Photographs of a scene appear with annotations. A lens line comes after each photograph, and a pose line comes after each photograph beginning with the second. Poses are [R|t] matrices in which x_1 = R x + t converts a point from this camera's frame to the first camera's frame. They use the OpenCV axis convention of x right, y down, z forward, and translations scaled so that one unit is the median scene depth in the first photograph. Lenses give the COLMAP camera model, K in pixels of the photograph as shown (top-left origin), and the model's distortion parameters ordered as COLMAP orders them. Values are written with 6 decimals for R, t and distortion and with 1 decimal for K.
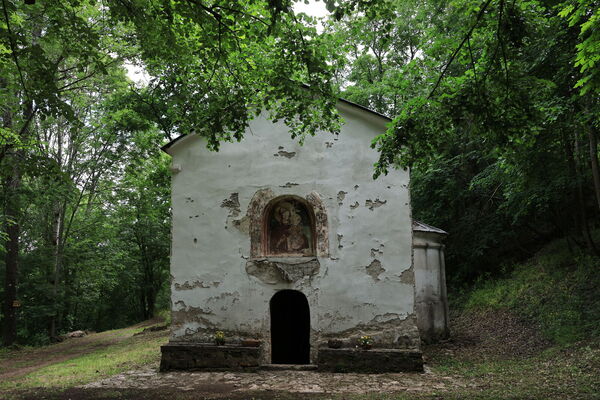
lens RADIAL K [[571.5, 0, 300.0], [0, 571.5, 200.0], [0, 0, 1]] dist [0.002922, 0.000672]
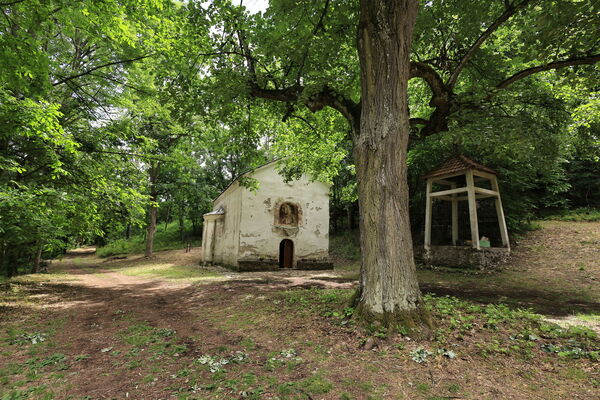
lens RADIAL K [[275.6, 0, 300.0], [0, 275.6, 200.0], [0, 0, 1]] dist [0.000249, 0.000231]
pose [[0.825766, 0.117224, 0.551697, -0.666757], [-0.121219, 0.992191, -0.029383, 0.013937], [-0.550833, -0.042613, 0.833527, -0.048120]]
